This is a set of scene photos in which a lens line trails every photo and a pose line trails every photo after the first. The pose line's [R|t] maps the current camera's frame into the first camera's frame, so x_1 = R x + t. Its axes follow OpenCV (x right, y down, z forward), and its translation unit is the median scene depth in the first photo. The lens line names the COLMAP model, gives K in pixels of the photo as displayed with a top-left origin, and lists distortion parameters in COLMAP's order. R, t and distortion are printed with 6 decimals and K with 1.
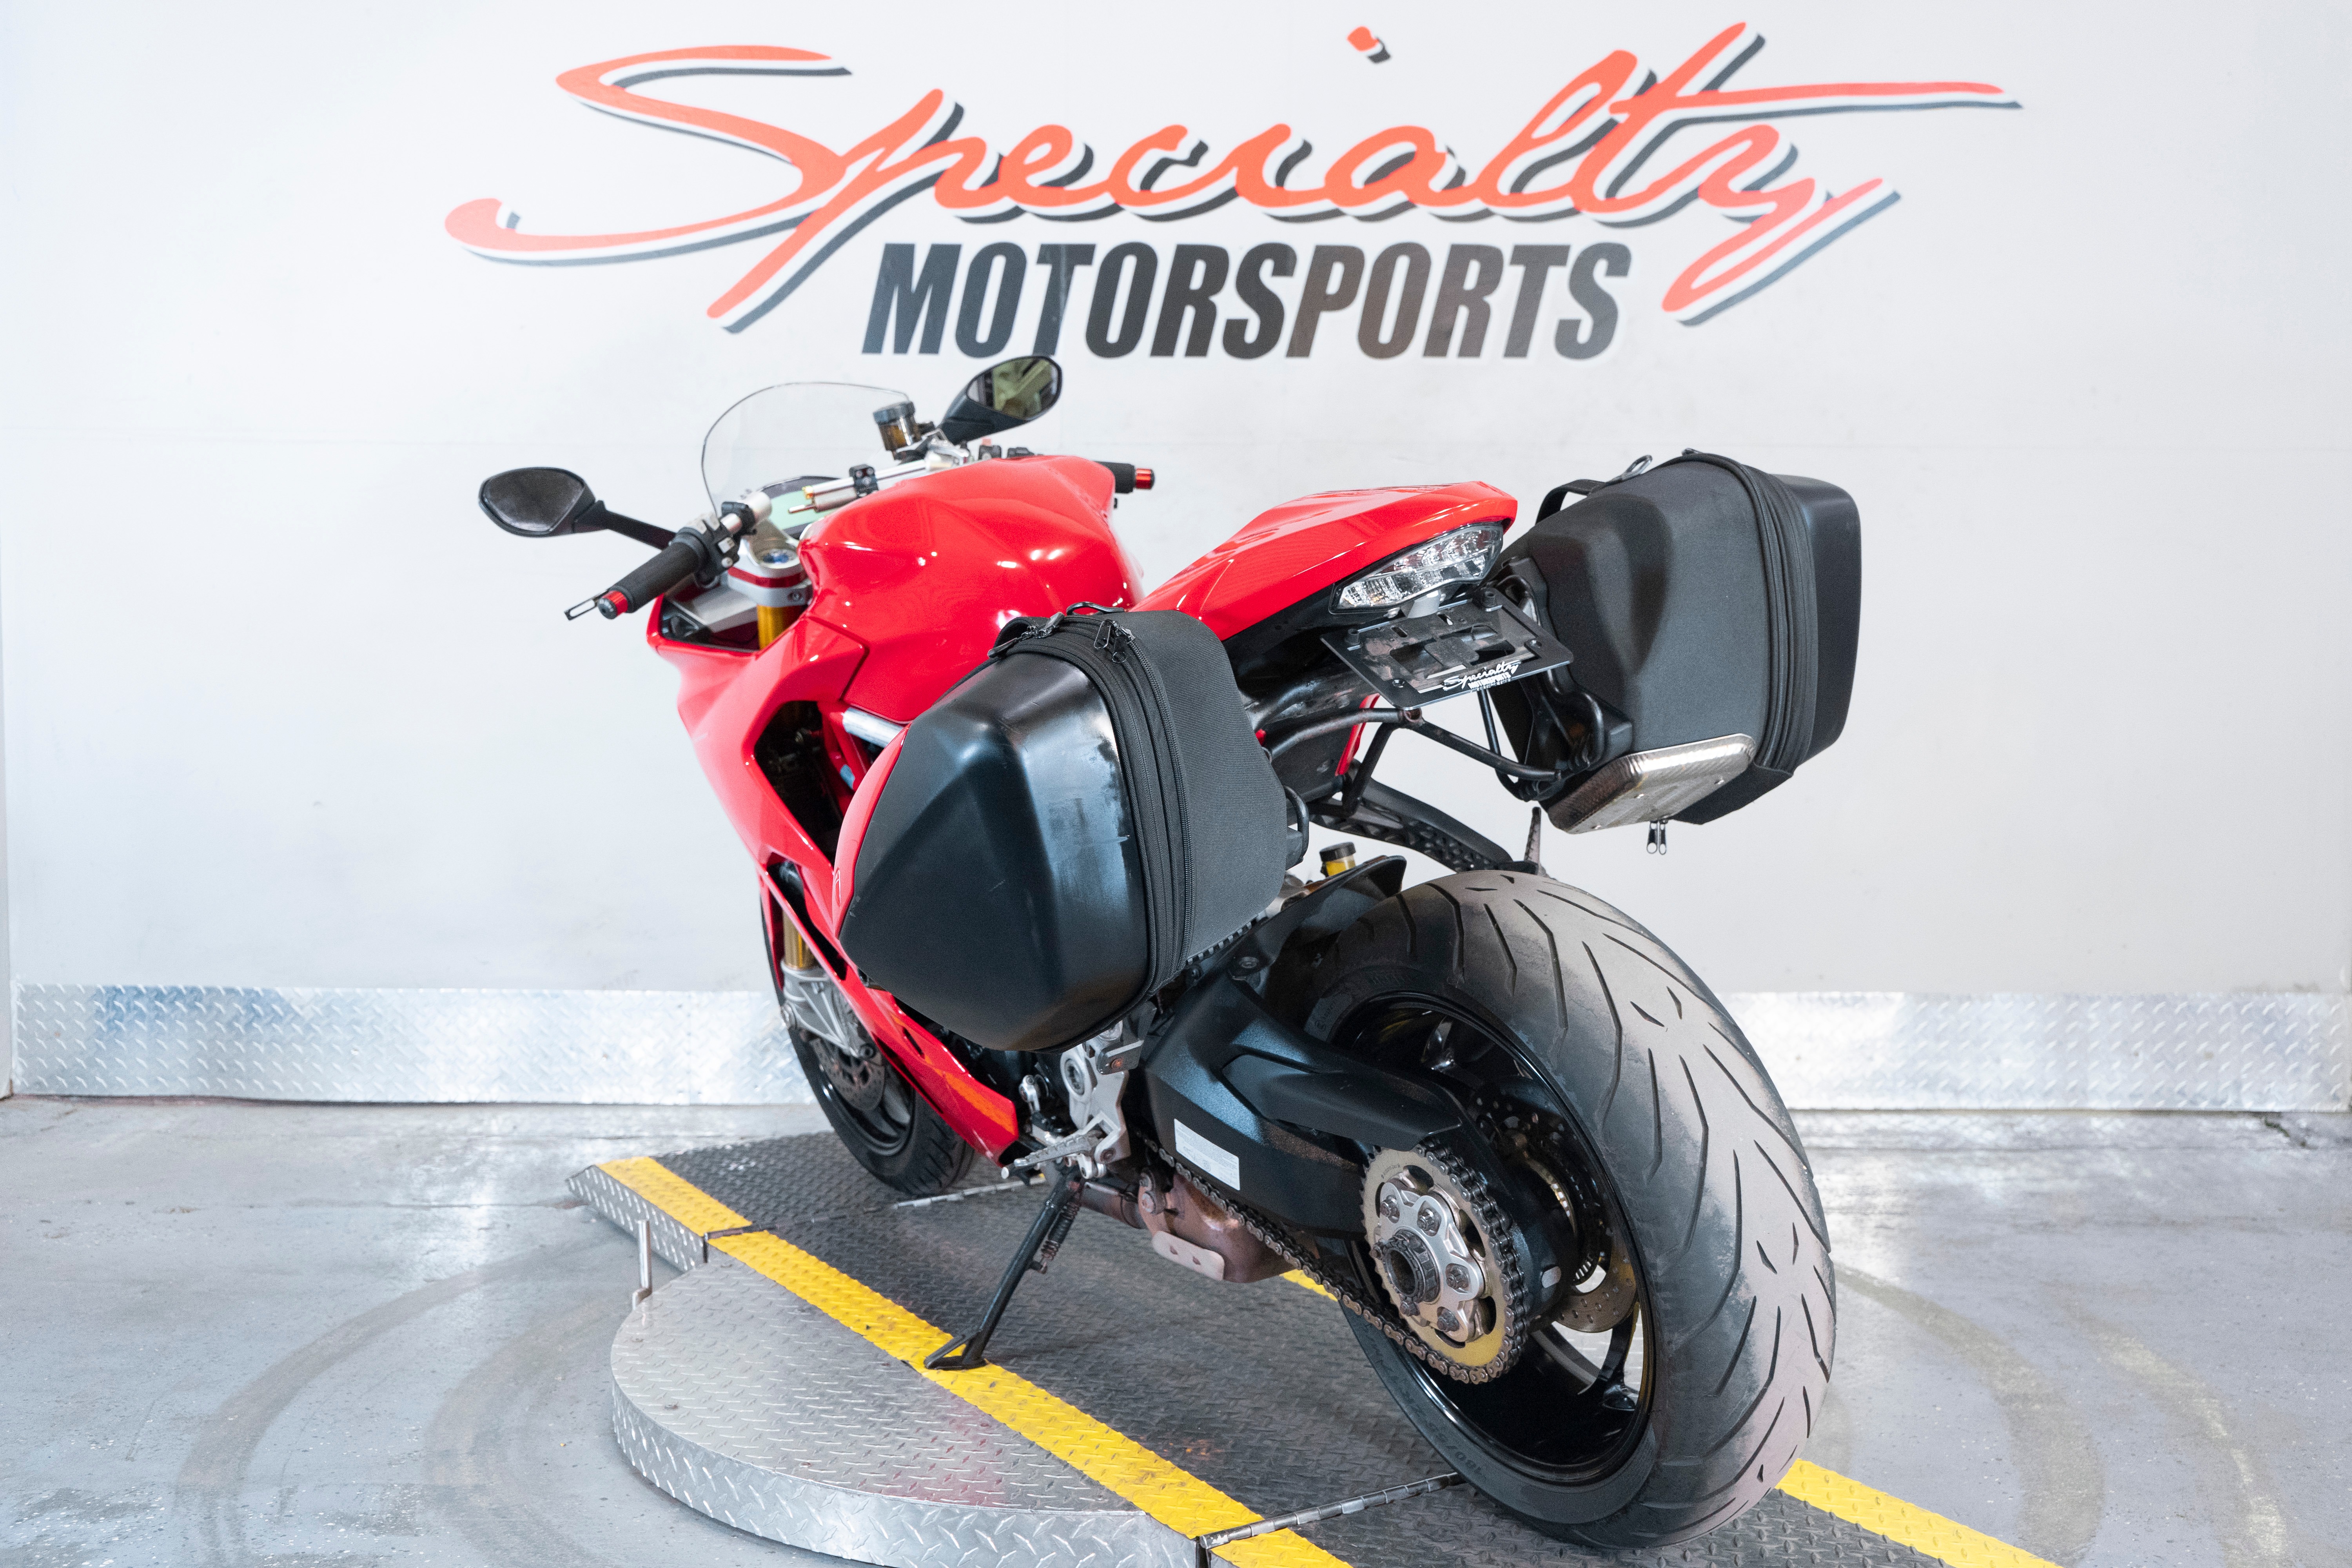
lens RADIAL K [[2504.3, 0, 1176.0], [0, 2504.3, 784.0], [0, 0, 1]] dist [0.001927, 0.017599]
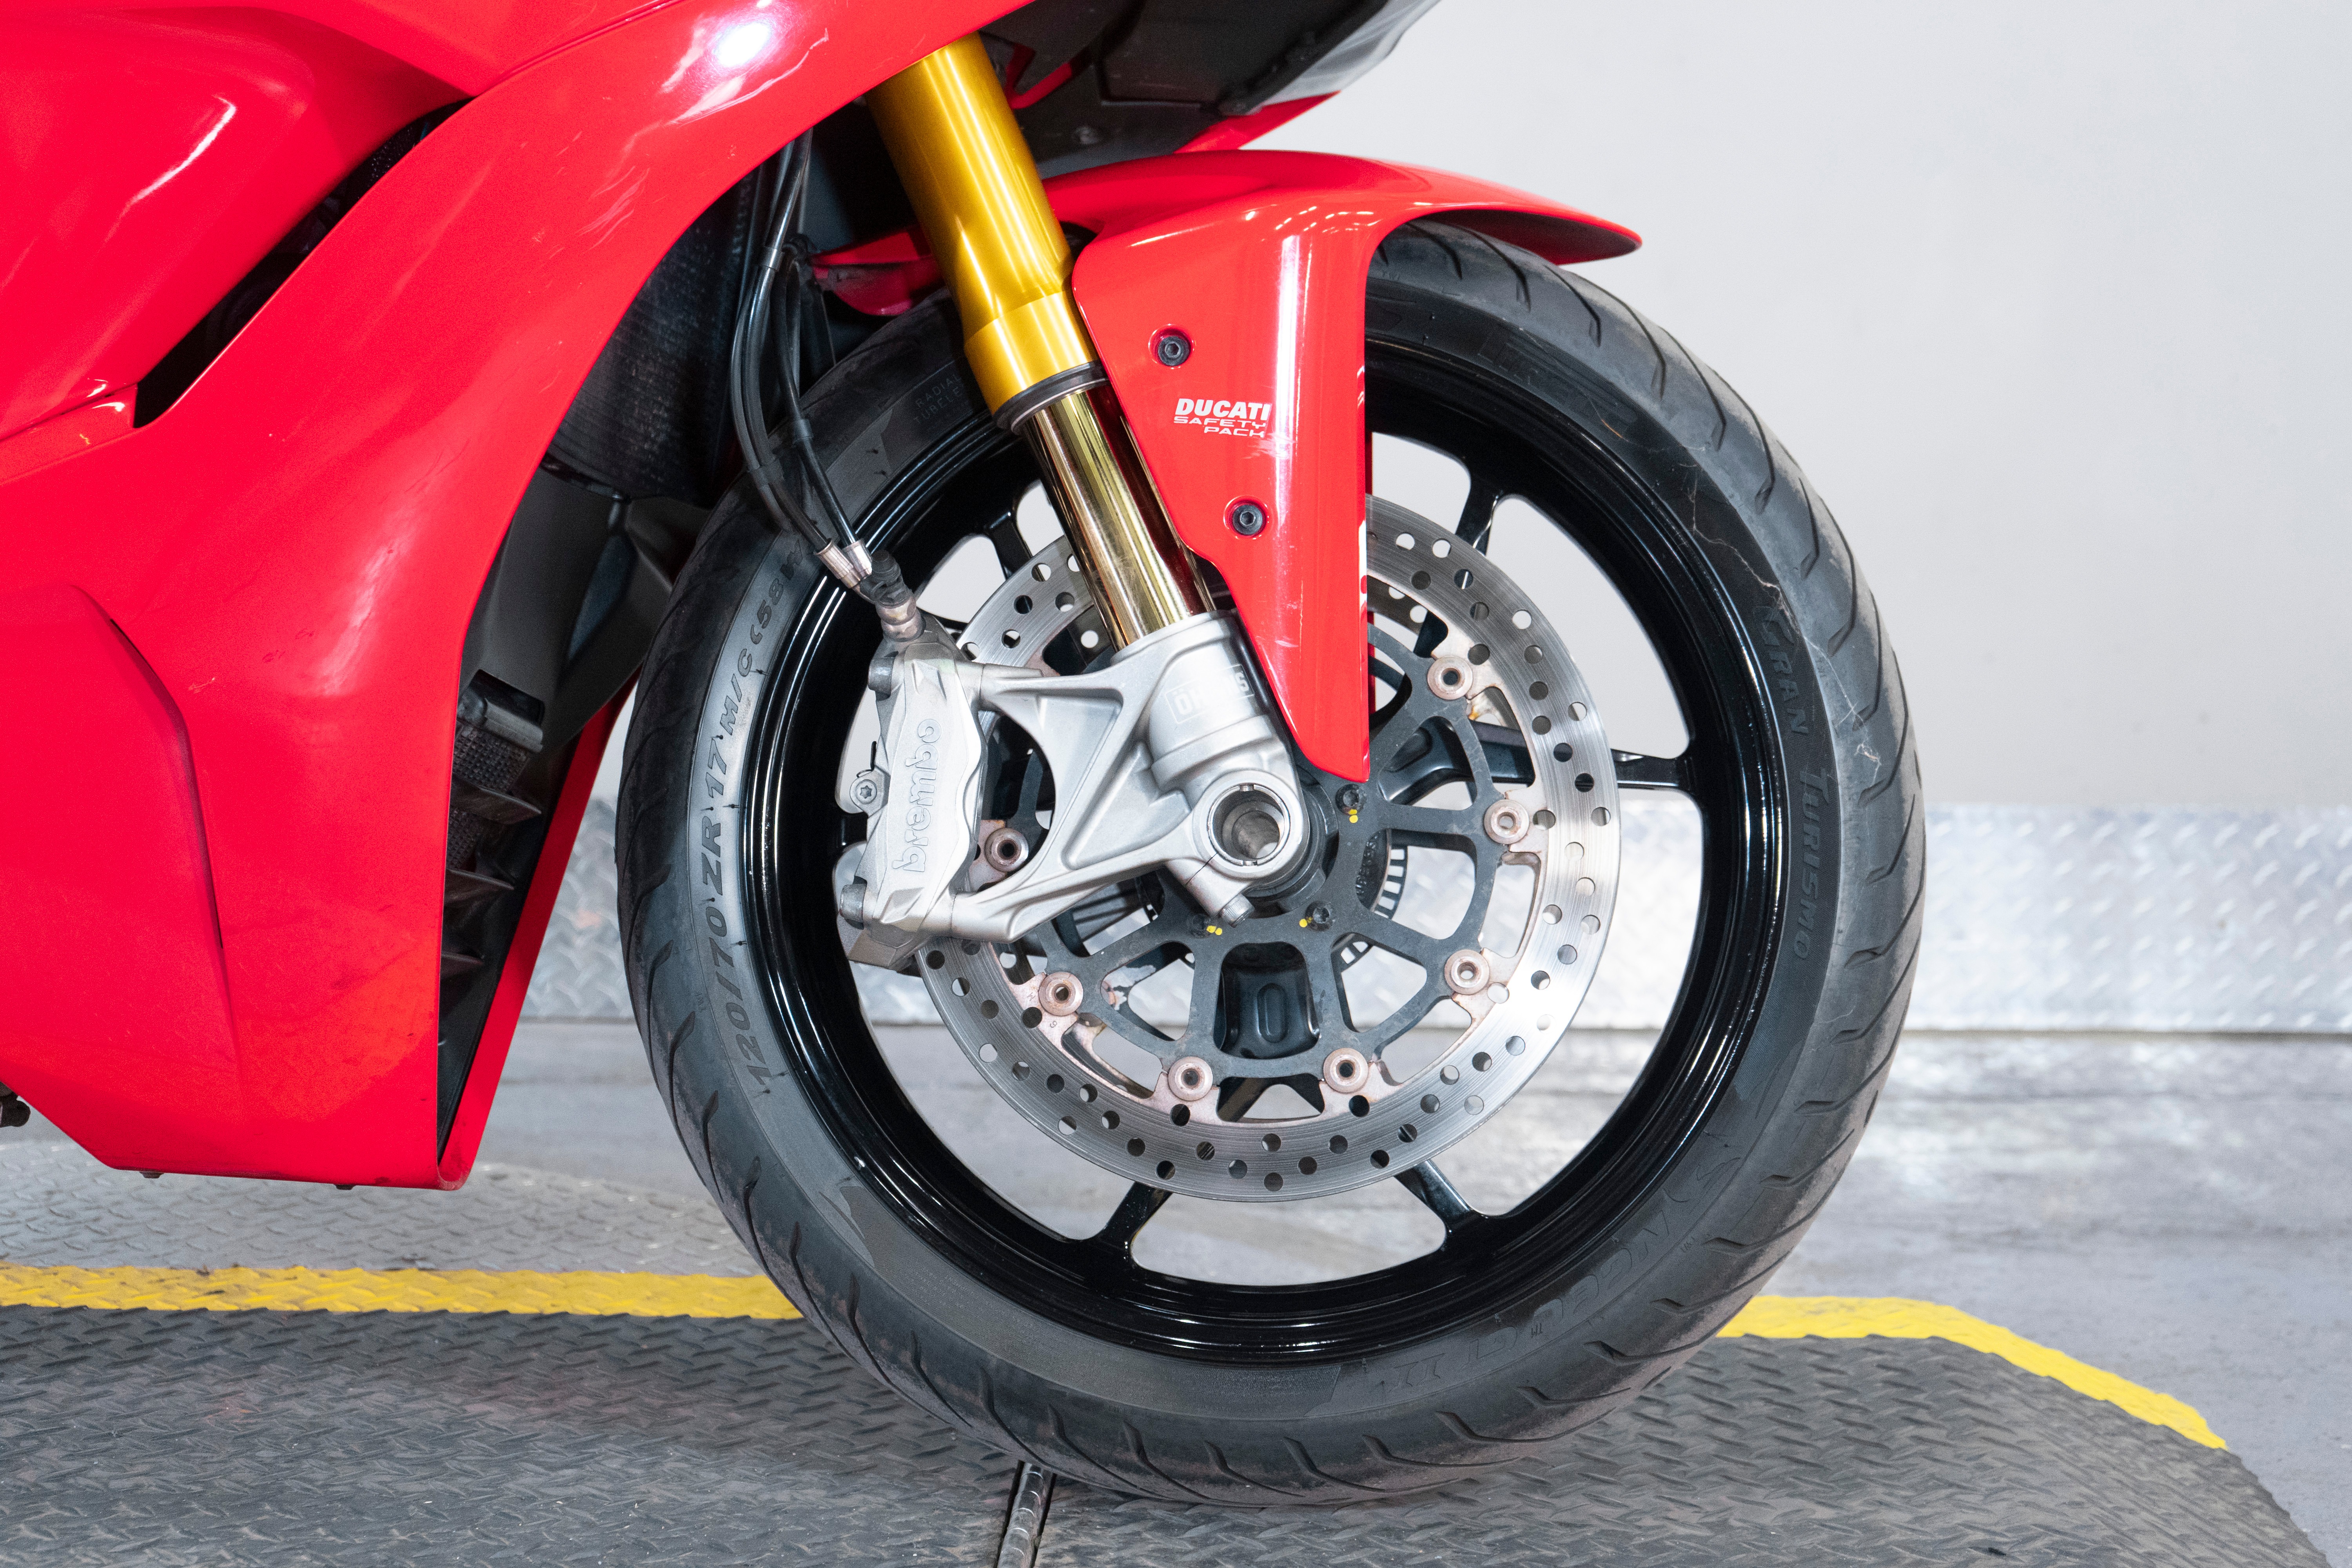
lens RADIAL K [[3450.8, 0, 1176.0], [0, 3450.8, 784.0], [0, 0, 1]] dist [0.011156, 0.025846]
pose [[0.998032, 0.010447, 0.061833, 0.122952], [-0.012088, 0.999583, 0.026220, 0.063157], [-0.061533, -0.026916, 0.997742, 0.301476]]
